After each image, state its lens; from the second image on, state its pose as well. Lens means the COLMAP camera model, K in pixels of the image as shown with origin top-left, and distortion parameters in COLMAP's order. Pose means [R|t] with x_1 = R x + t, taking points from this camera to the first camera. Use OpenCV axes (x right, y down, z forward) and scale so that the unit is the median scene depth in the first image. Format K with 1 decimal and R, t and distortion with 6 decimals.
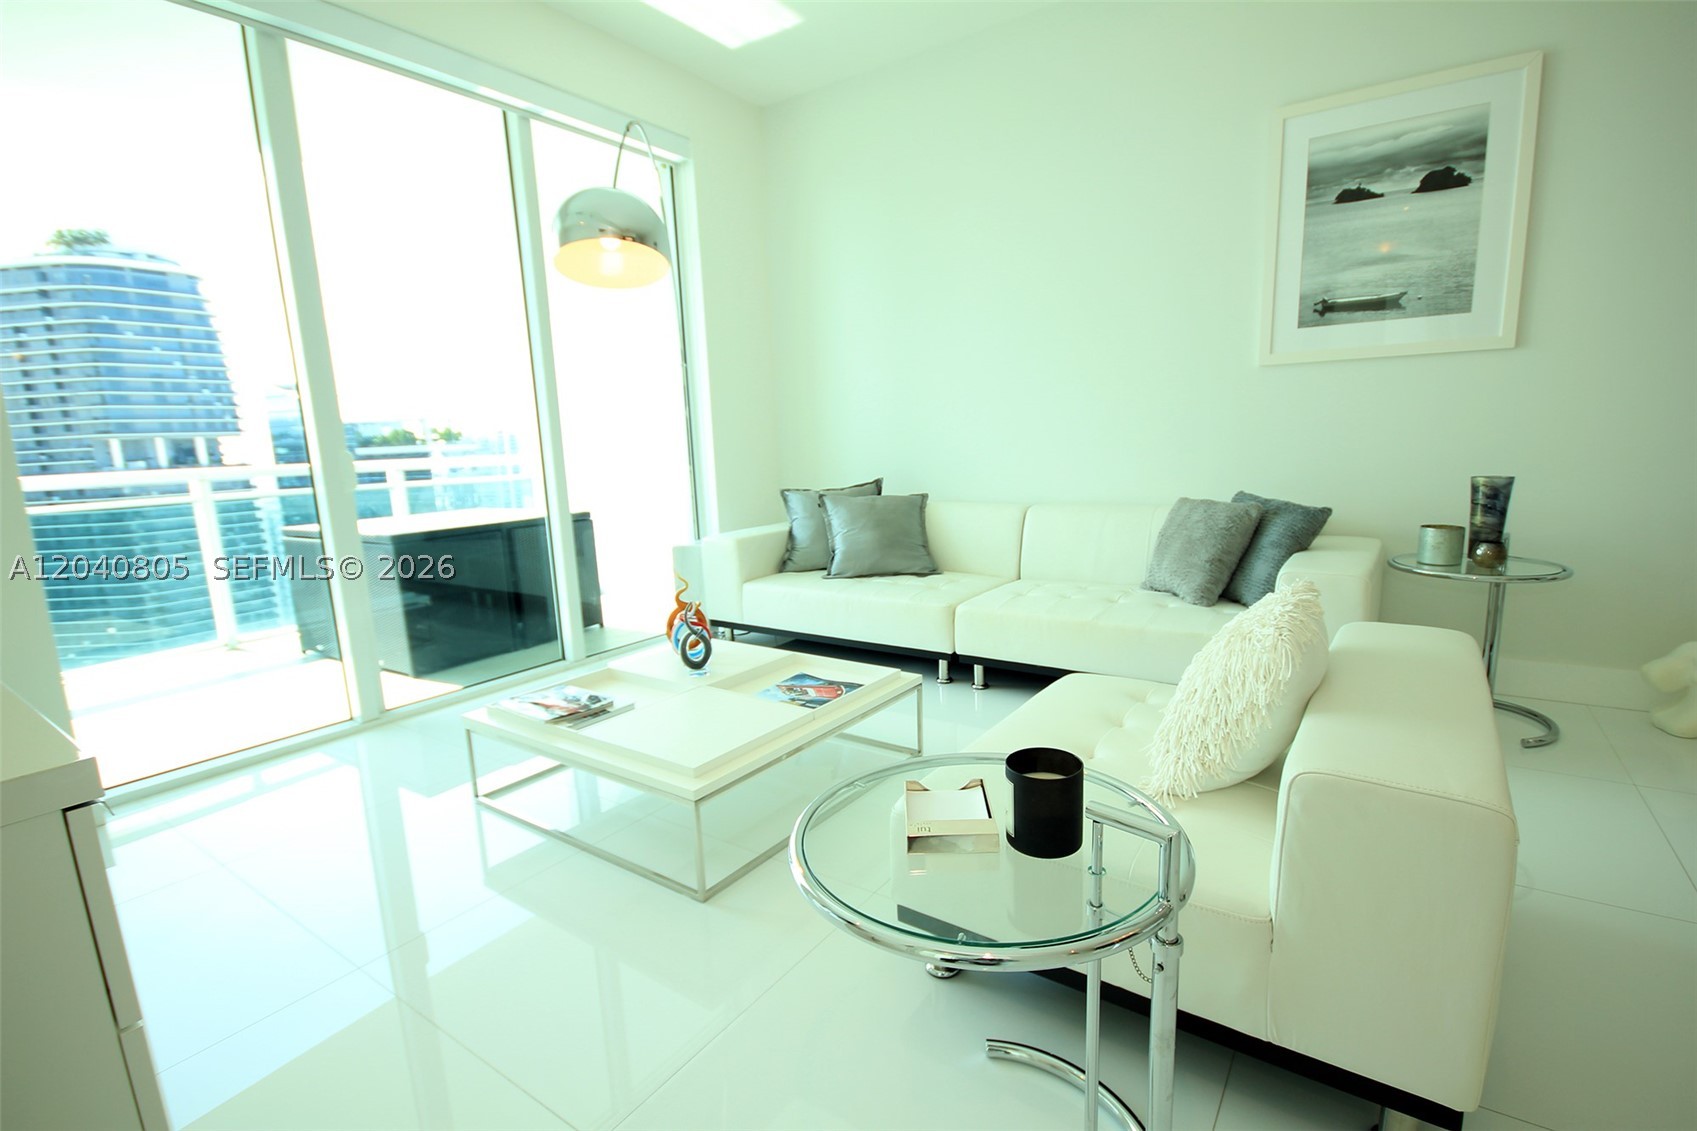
lens RADIAL K [[782.5, 0, 856.5], [0, 782.5, 574.2], [0, 0, 1]] dist [0.007784, -0.010392]
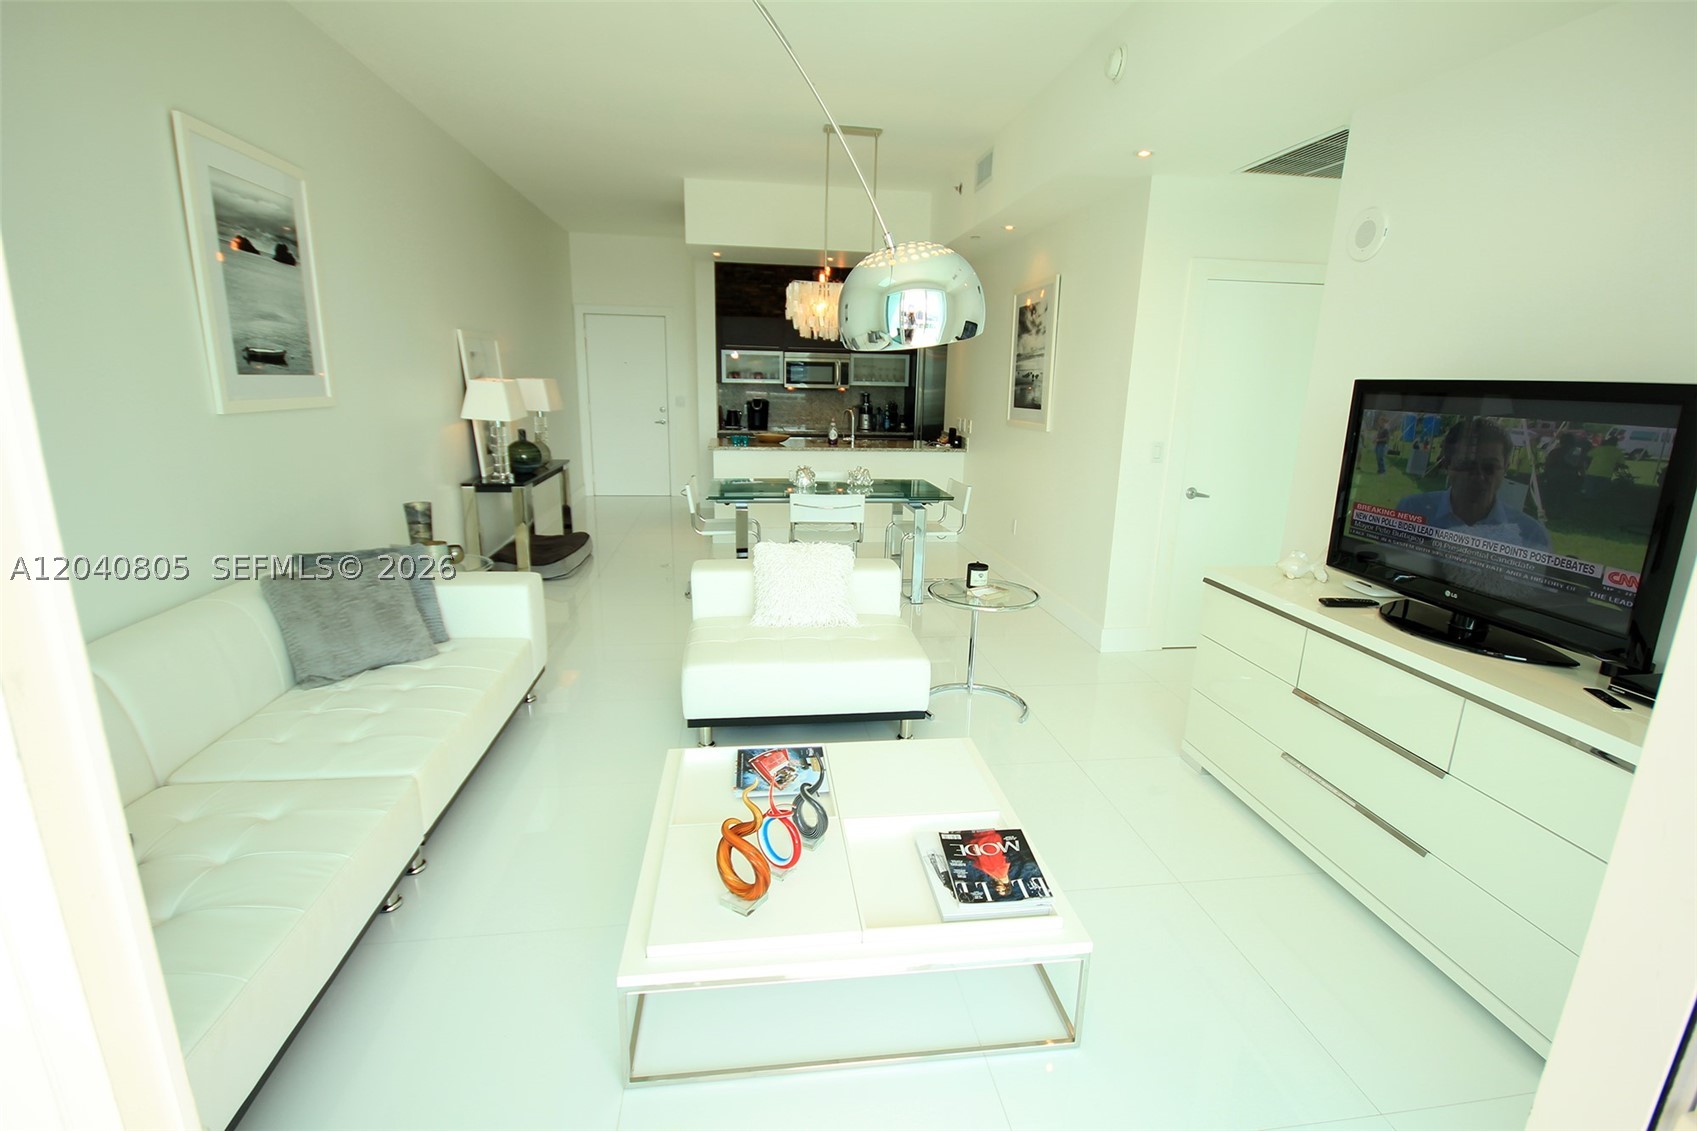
lens RADIAL K [[785.4, 0, 856.1], [0, 785.4, 573.1], [0, 0, 1]] dist [-0.002151, 0.000227]
pose [[-0.677130, -0.156455, 0.719039, -0.625530], [0.127712, 0.937322, 0.324218, -0.307457], [-0.724697, 0.311368, -0.614707, 1.132837]]
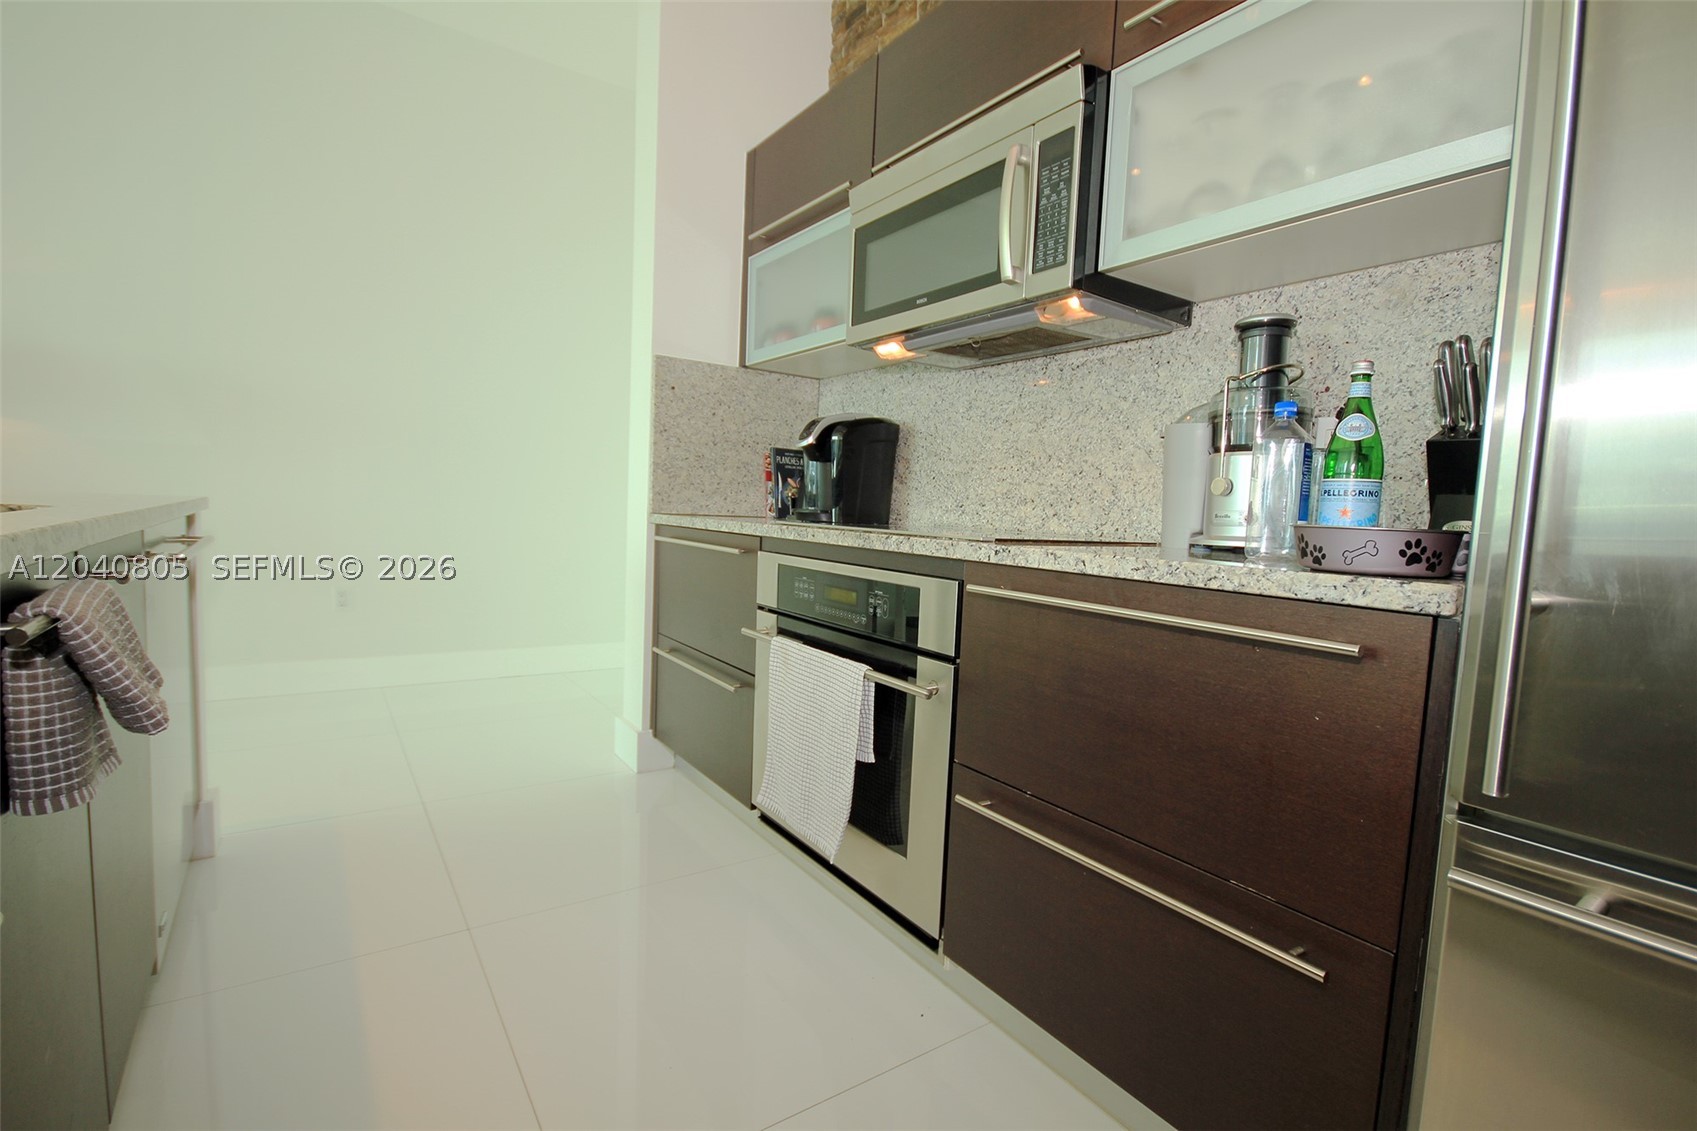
lens RADIAL K [[782.5, 0, 856.5], [0, 782.5, 574.2], [0, 0, 1]] dist [0.007784, -0.010392]
pose [[0.351360, -0.026062, 0.935878, 1.081072], [0.097885, 0.995157, -0.009036, 0.147976], [-0.931109, 0.094783, 0.352209, -0.853782]]
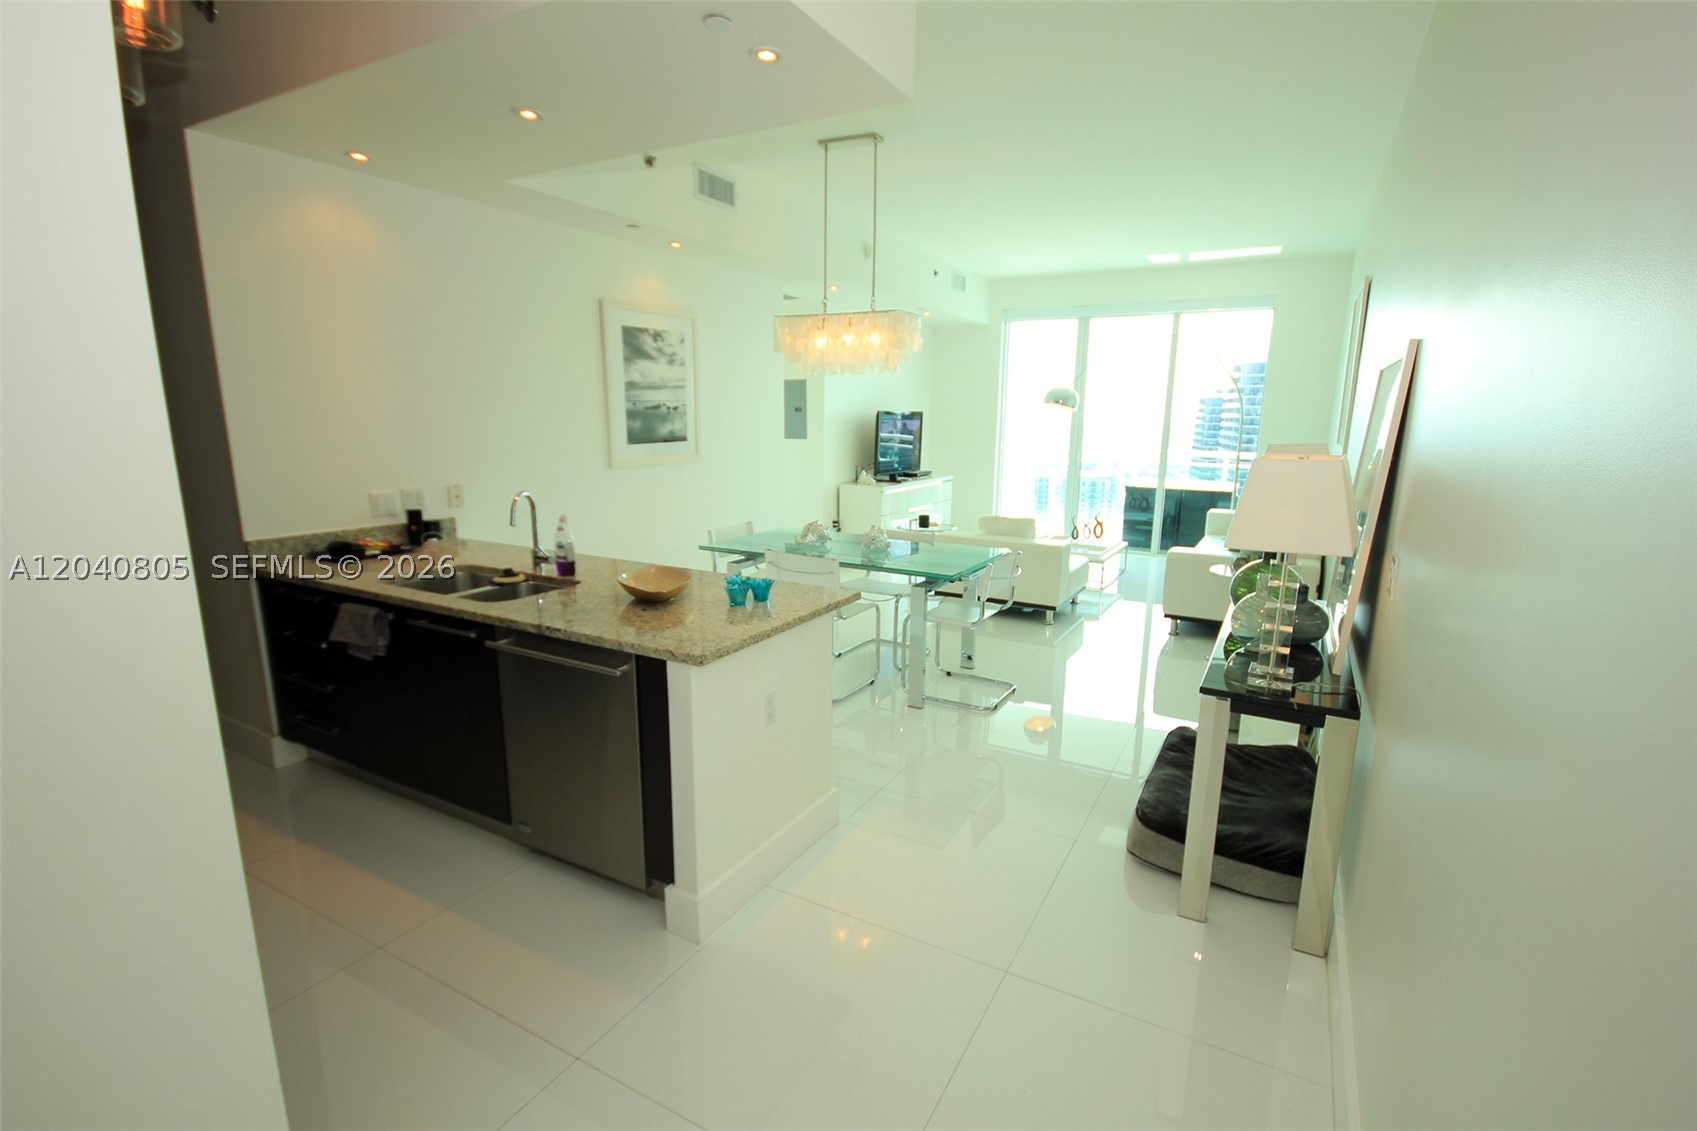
lens RADIAL K [[785.4, 0, 856.1], [0, 785.4, 573.1], [0, 0, 1]] dist [-0.002151, 0.000227]
pose [[0.096120, 0.240717, -0.965824, 2.118271], [-0.186607, 0.957471, 0.220064, -0.207011], [0.977721, 0.159077, 0.136952, -0.137046]]
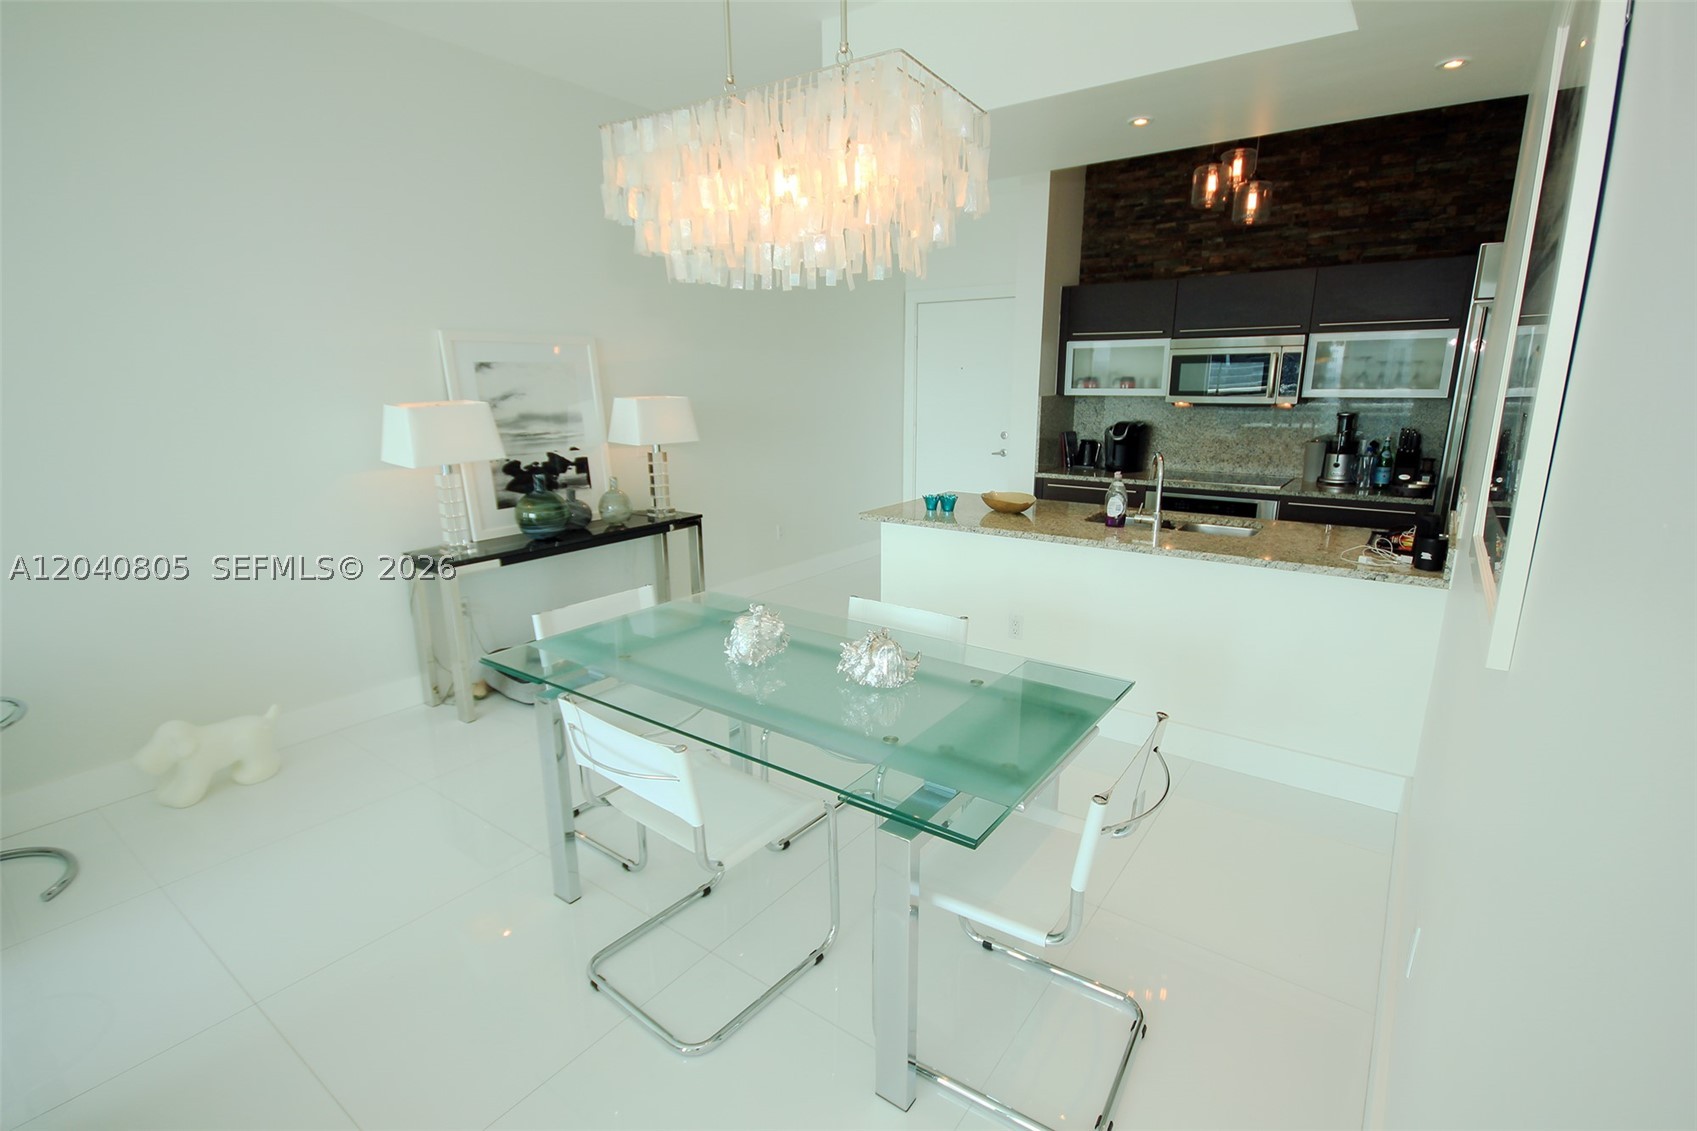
lens RADIAL K [[782.5, 0, 856.5], [0, 782.5, 574.2], [0, 0, 1]] dist [0.007784, -0.010392]
pose [[0.028477, -0.204567, 0.978438, 0.050050], [0.174077, 0.964893, 0.196668, -0.134676], [-0.984320, 0.164723, 0.063087, -0.059922]]
